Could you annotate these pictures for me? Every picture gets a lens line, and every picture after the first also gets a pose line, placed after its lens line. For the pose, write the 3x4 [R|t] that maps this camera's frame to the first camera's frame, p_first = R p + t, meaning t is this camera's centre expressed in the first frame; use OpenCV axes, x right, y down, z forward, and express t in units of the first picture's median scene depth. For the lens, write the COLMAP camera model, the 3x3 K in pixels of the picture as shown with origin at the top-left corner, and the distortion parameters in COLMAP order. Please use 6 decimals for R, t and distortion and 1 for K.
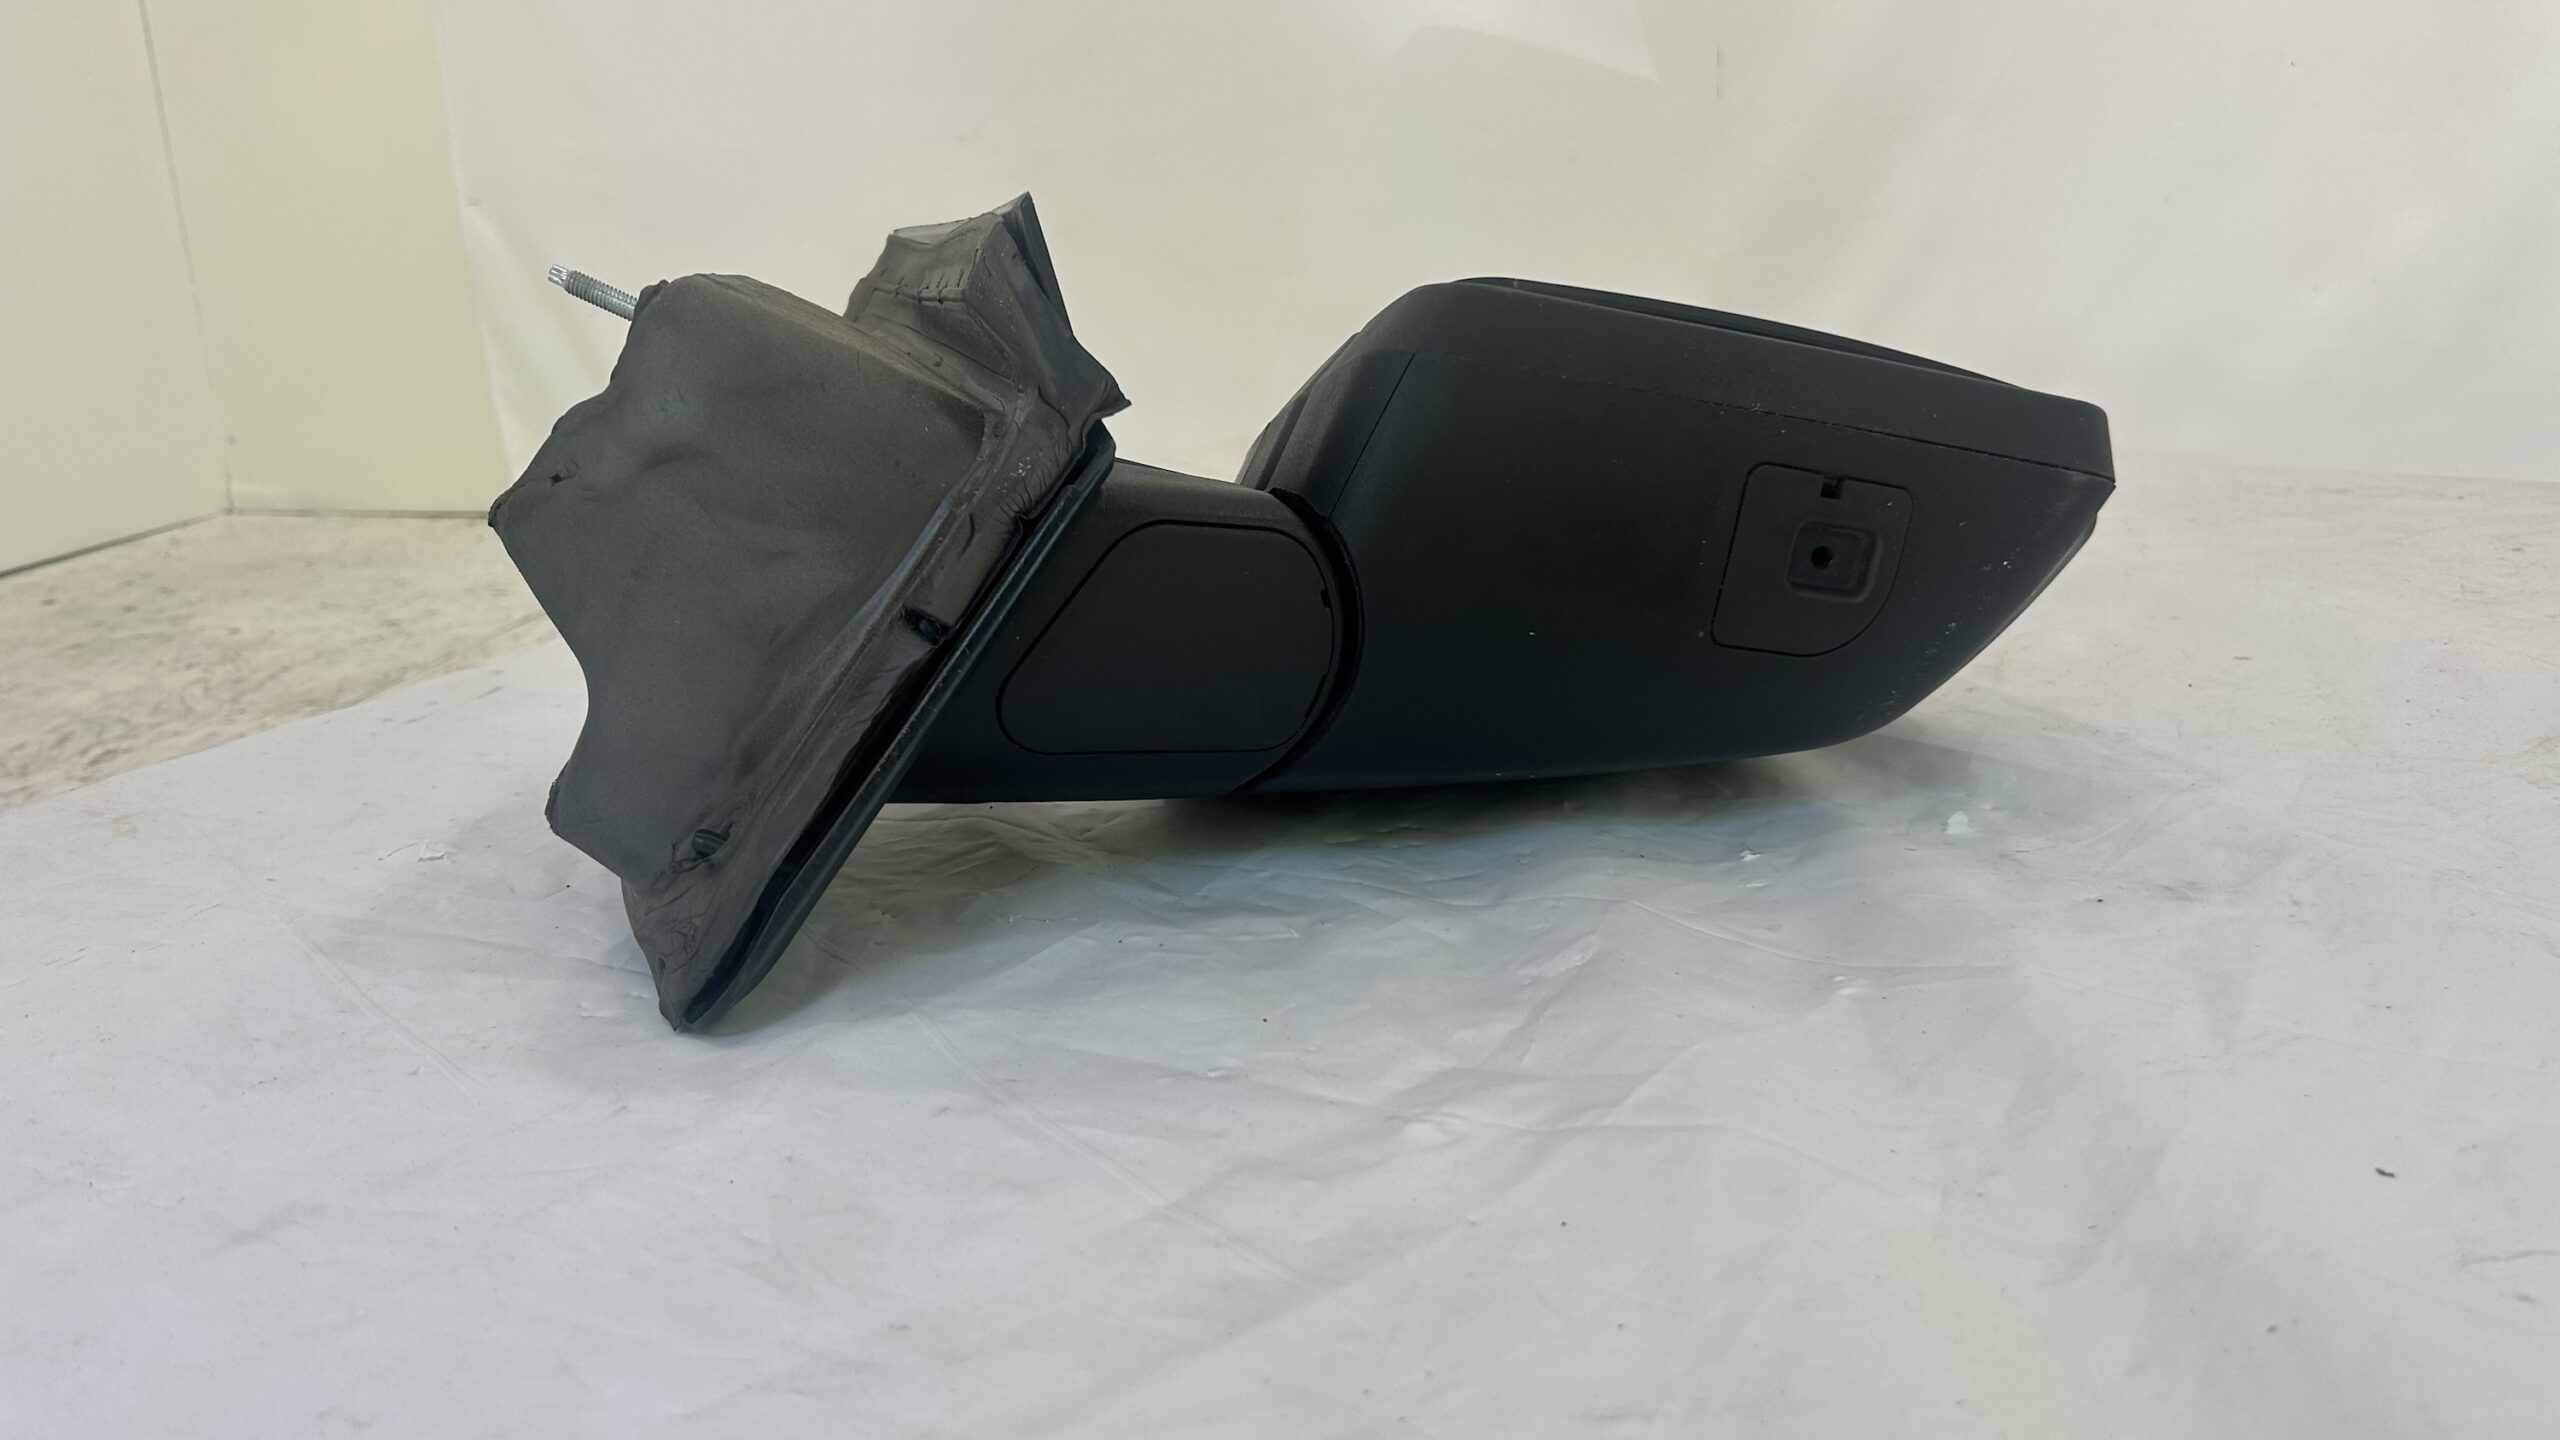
lens RADIAL K [[1958.3, 0, 1280.0], [0, 1958.3, 720.0], [0, 0, 1]] dist [0.036872, -0.056074]
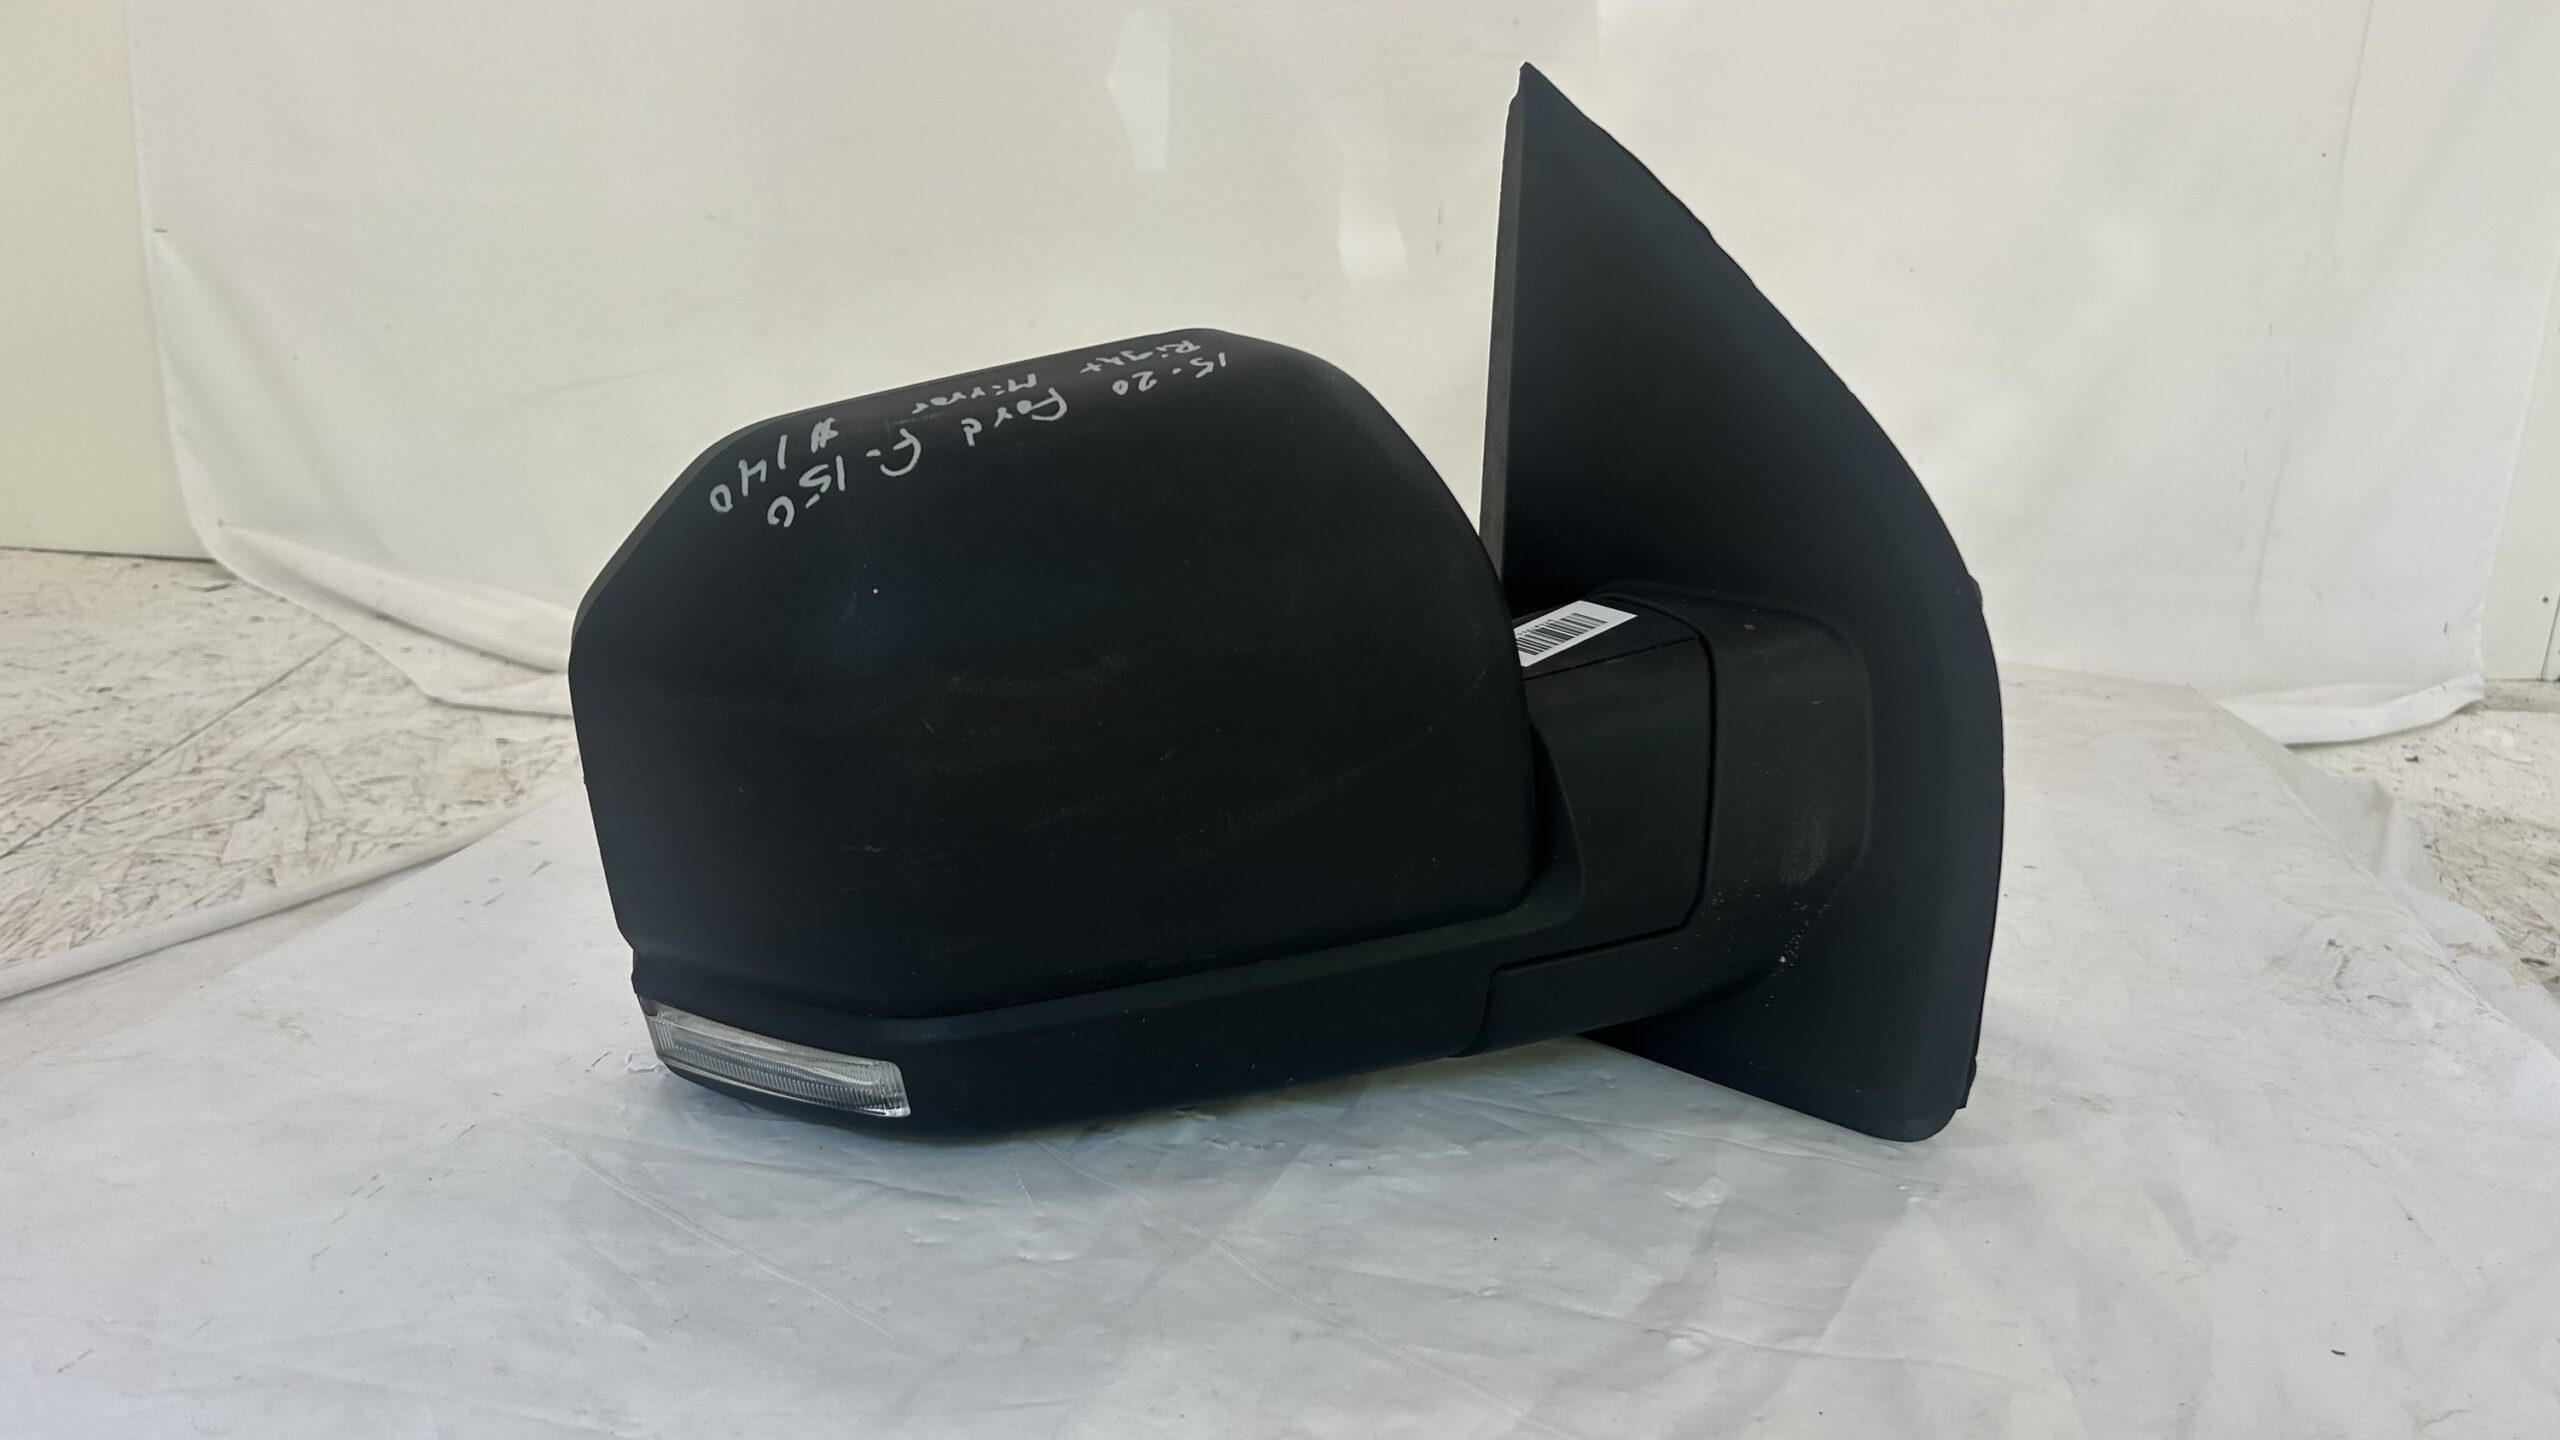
lens RADIAL K [[1941.4, 0, 1280.0], [0, 1941.4, 720.0], [0, 0, 1]] dist [0.022033, -0.009201]
pose [[0.972441, 0.036327, 0.230300, -0.131231], [-0.033966, 0.999322, -0.014208, -0.045542], [-0.230660, 0.005994, 0.973016, -0.047396]]
